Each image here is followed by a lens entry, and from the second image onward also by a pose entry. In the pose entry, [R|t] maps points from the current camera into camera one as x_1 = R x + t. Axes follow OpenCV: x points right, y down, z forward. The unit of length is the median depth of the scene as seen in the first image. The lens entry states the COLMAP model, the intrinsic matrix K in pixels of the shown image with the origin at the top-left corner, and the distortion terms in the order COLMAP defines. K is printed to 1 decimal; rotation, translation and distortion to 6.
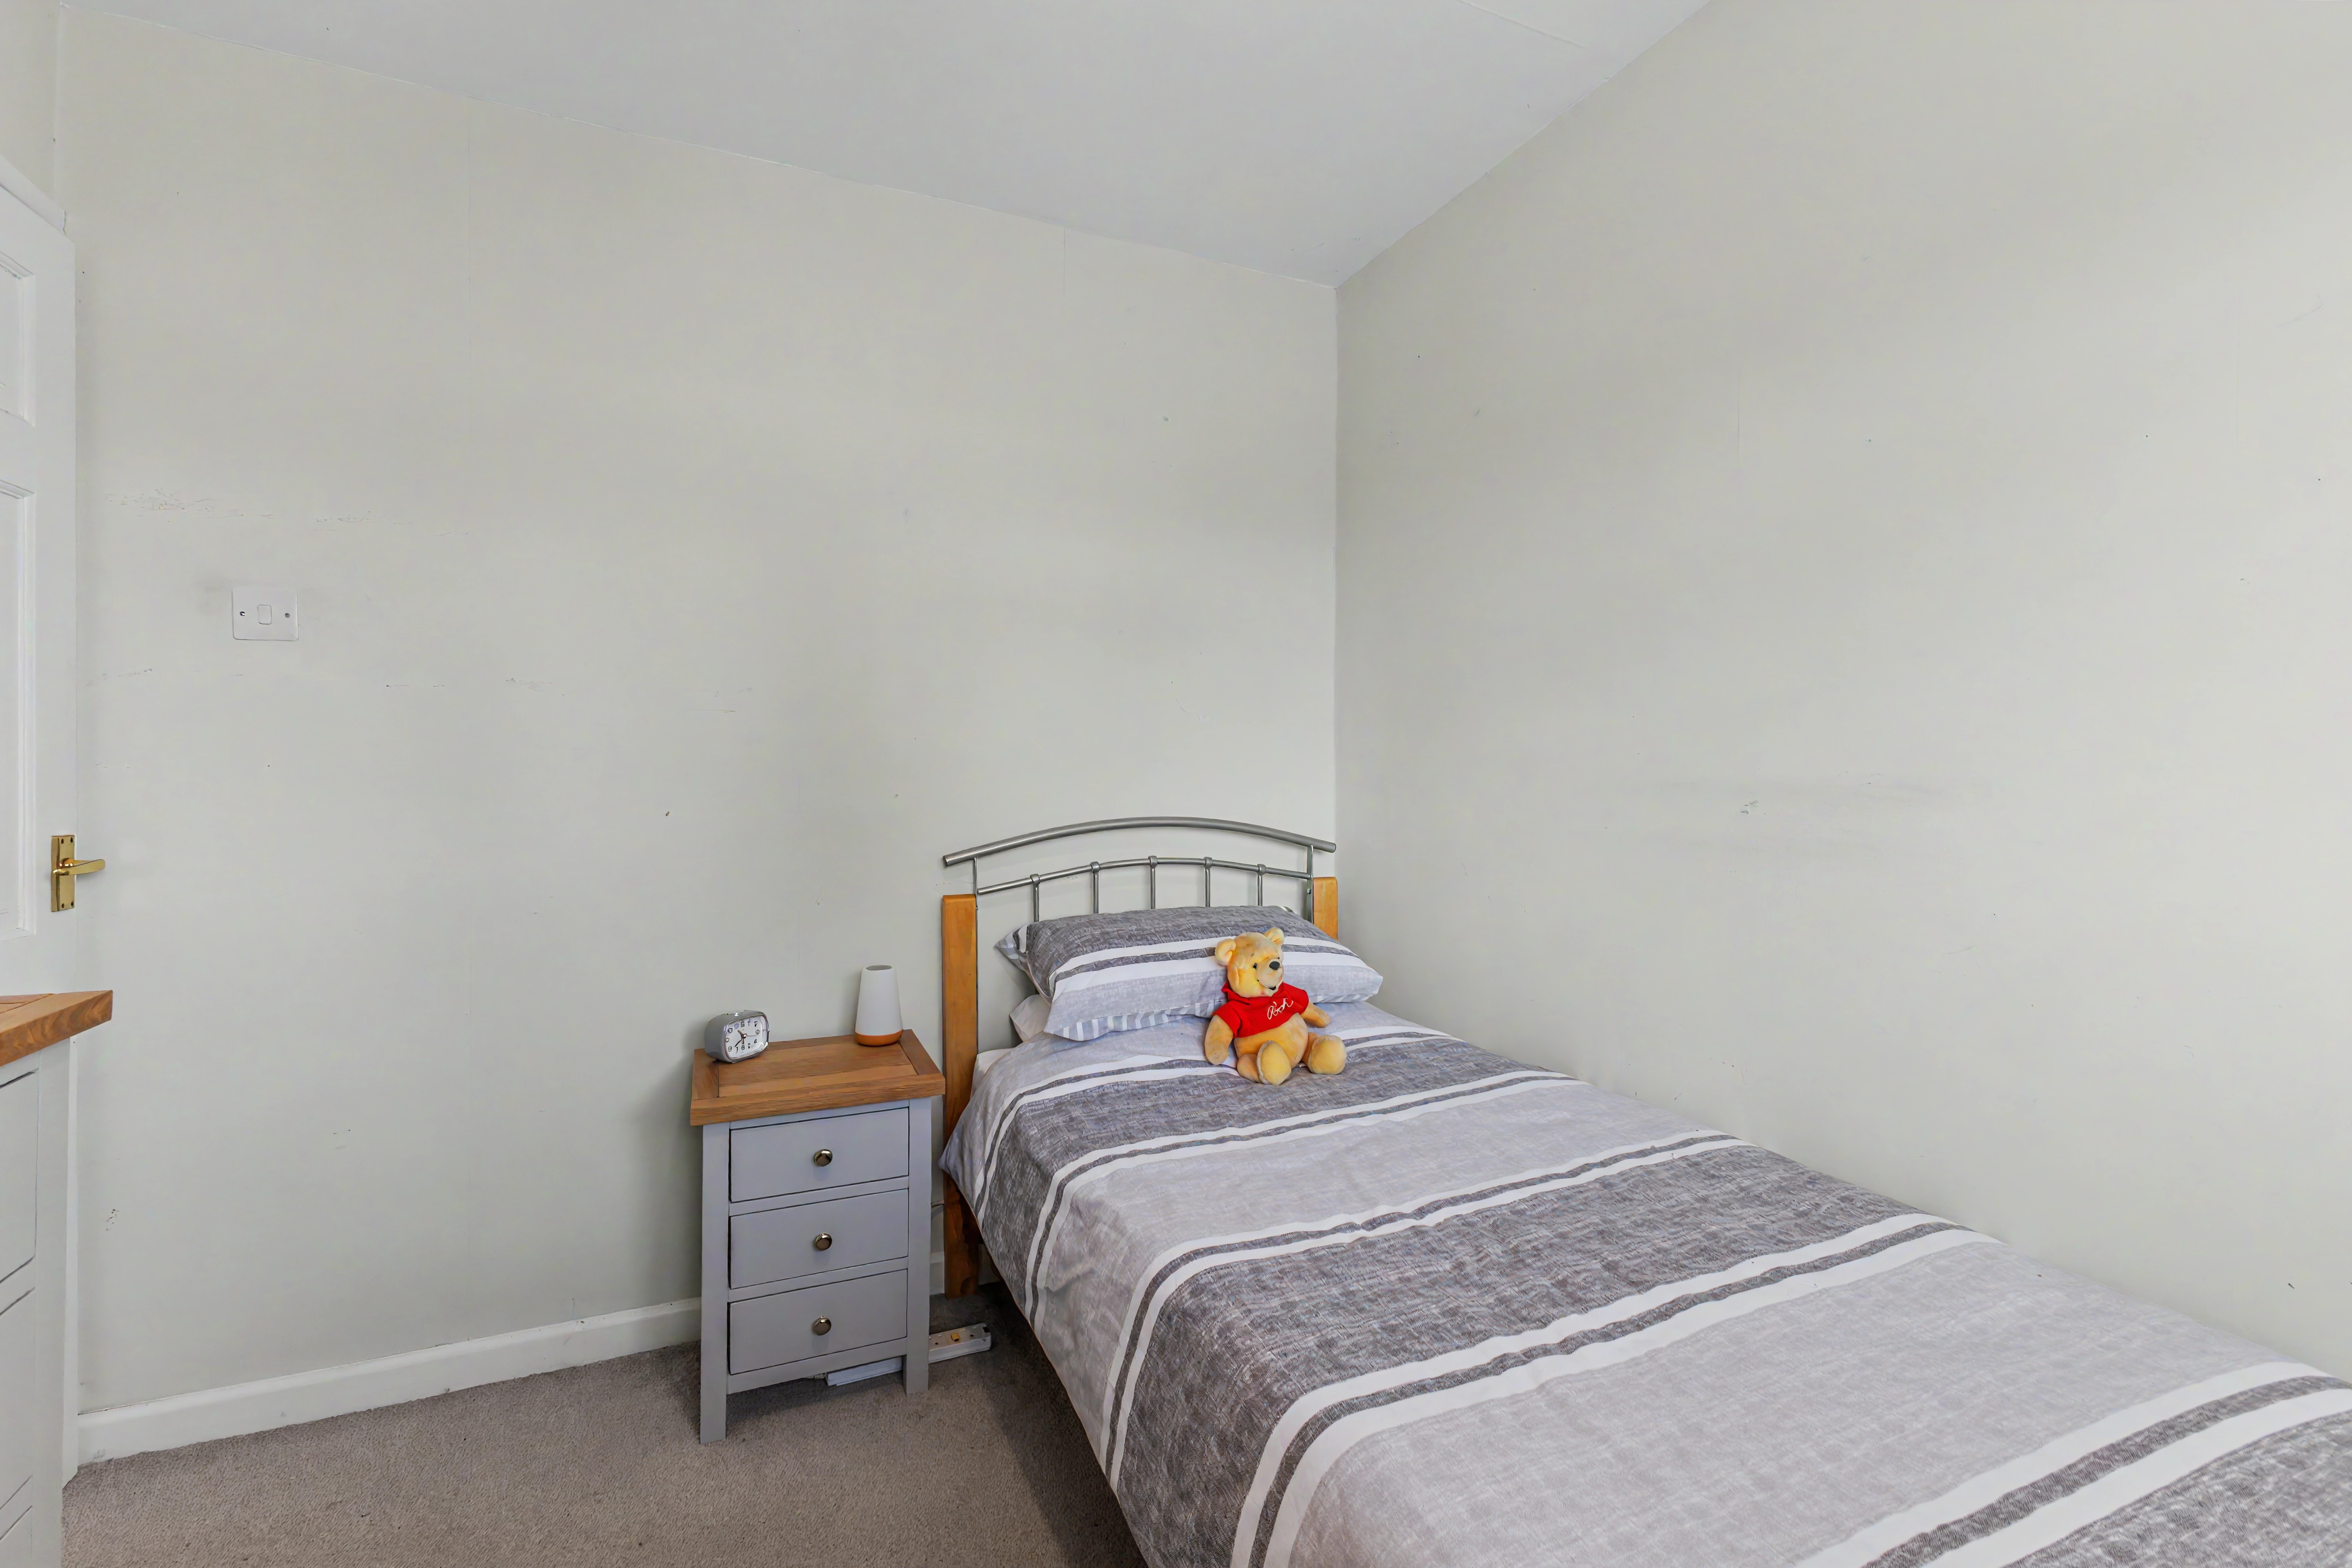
lens RADIAL K [[1074.2, 0, 1154.8], [0, 1074.2, 775.8], [0, 0, 1]] dist [-0.001096, -0.000319]
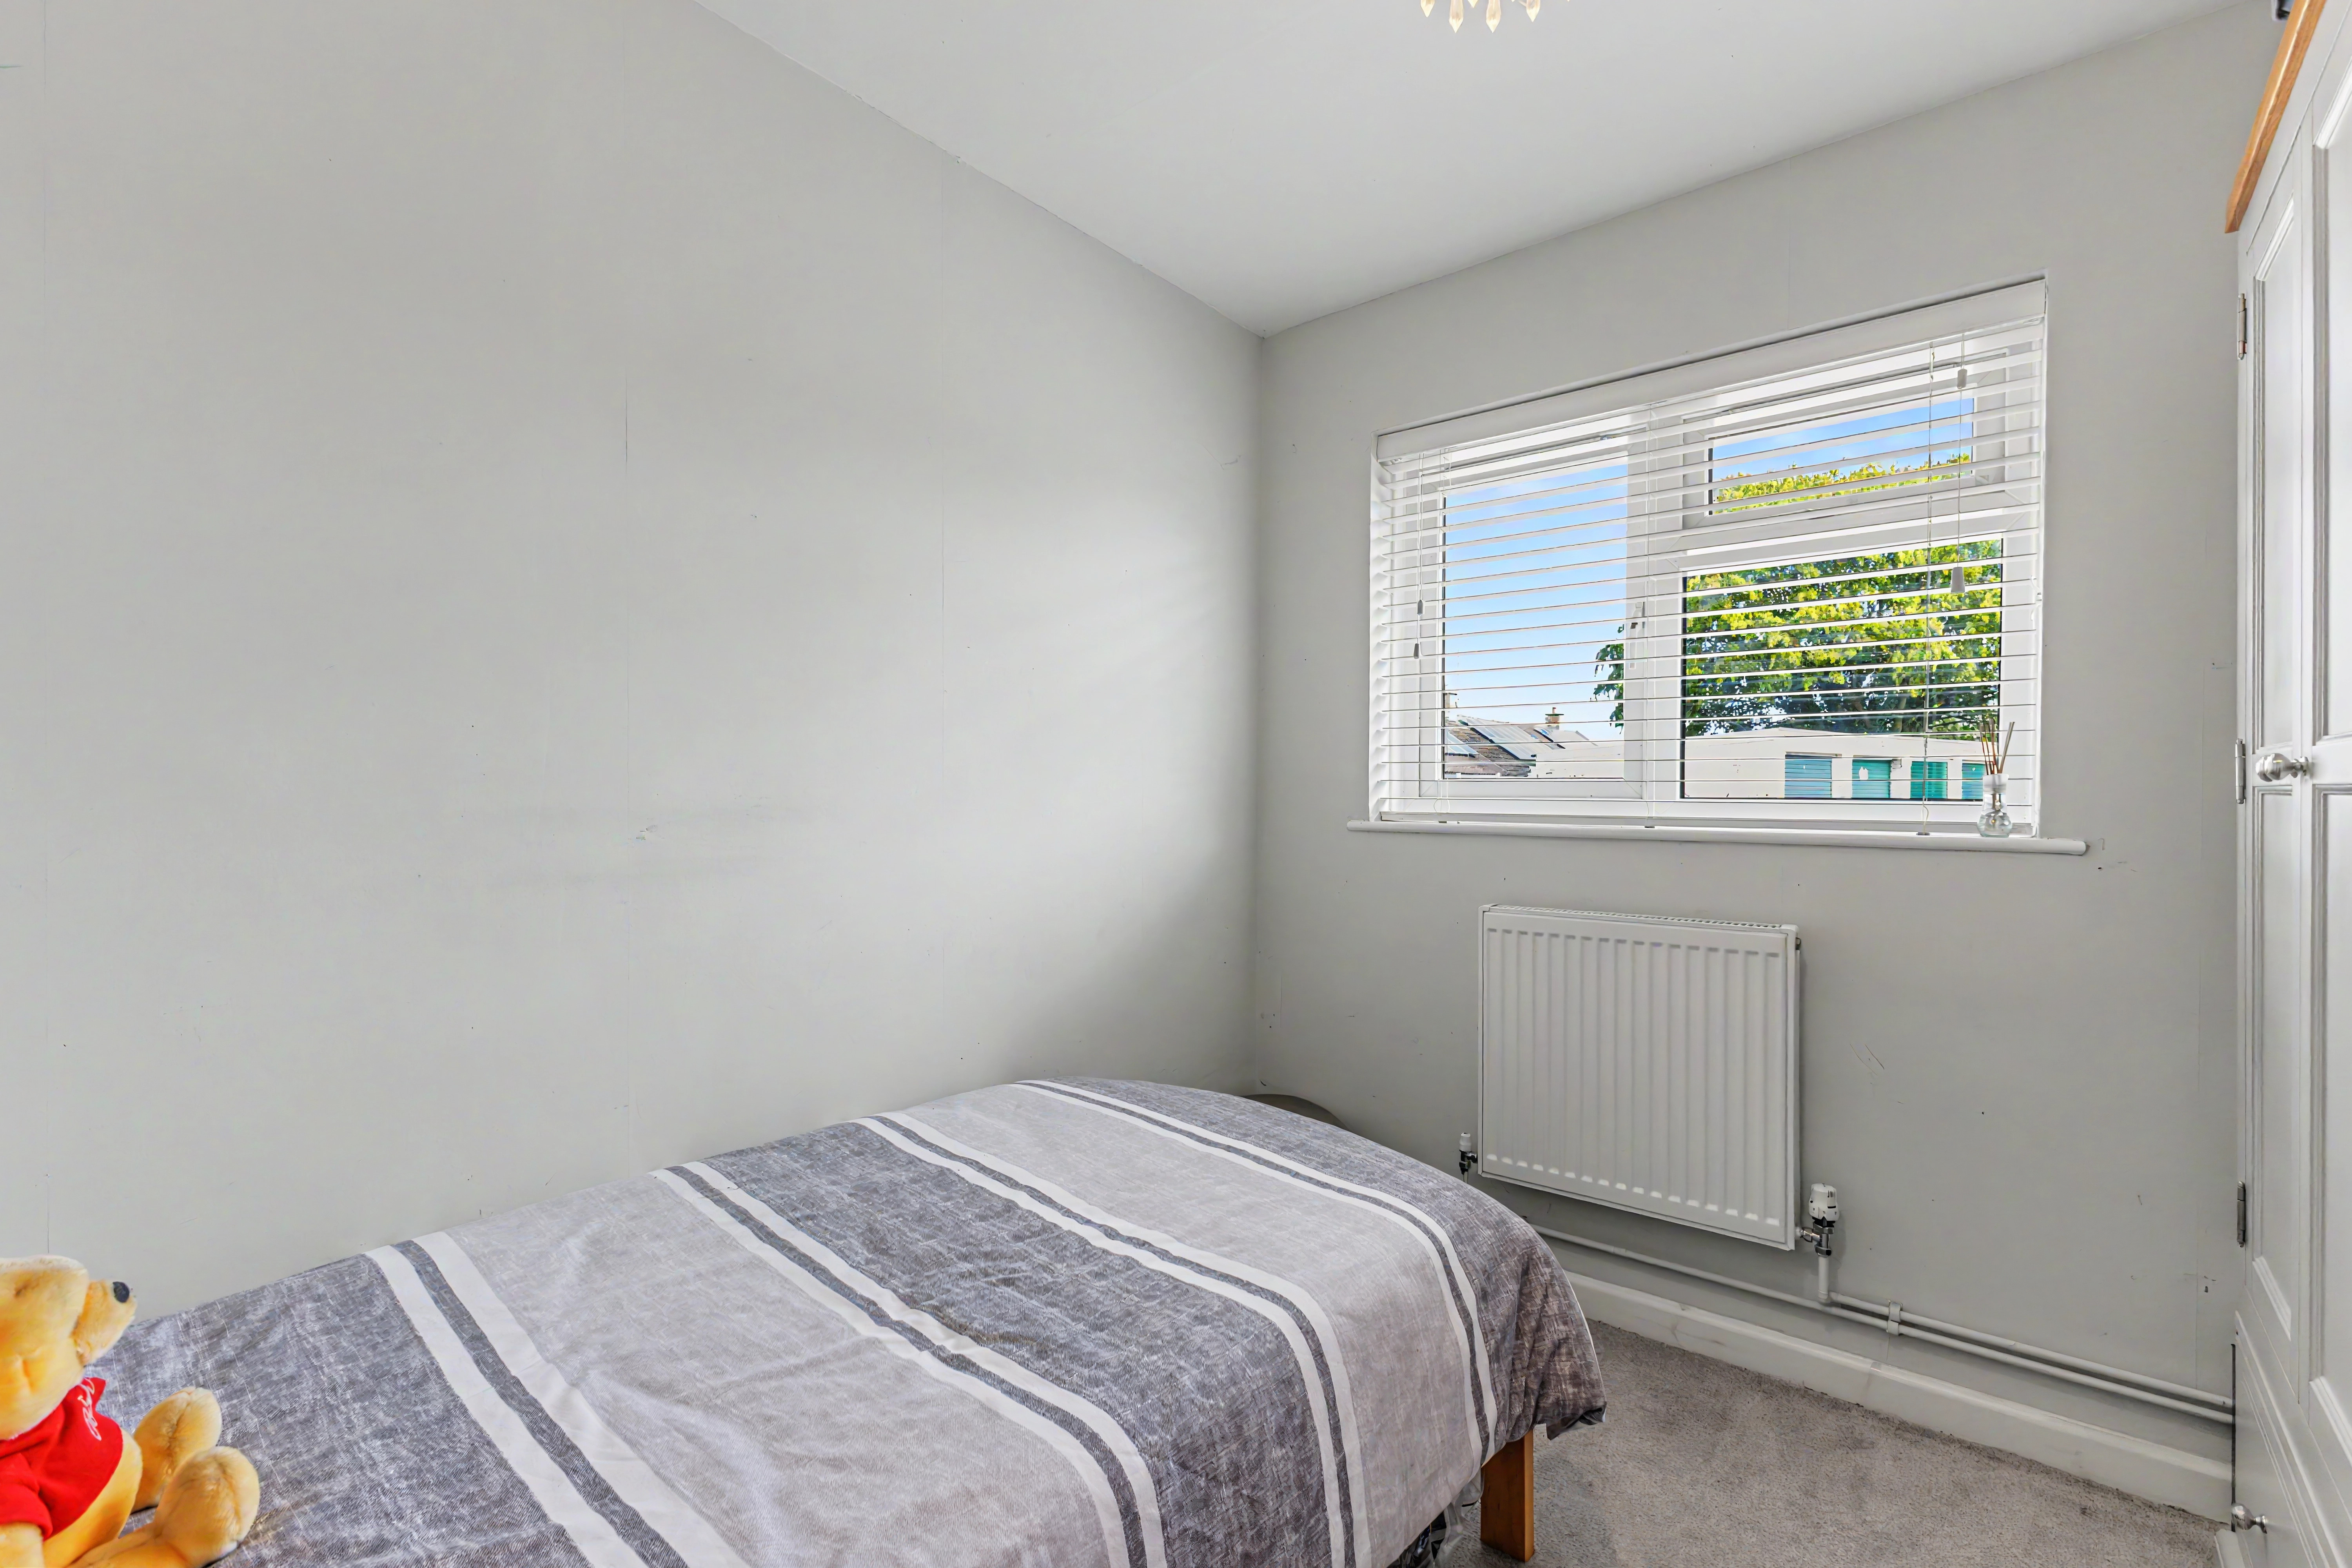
lens RADIAL K [[1074.2, 0, 1154.8], [0, 1074.2, 775.8], [0, 0, 1]] dist [-0.001096, -0.000319]
pose [[-0.479187, 0.008021, 0.877676, -0.604388], [0.008736, 0.999952, -0.004369, -0.016237], [-0.877669, 0.005573, -0.479234, 1.206125]]
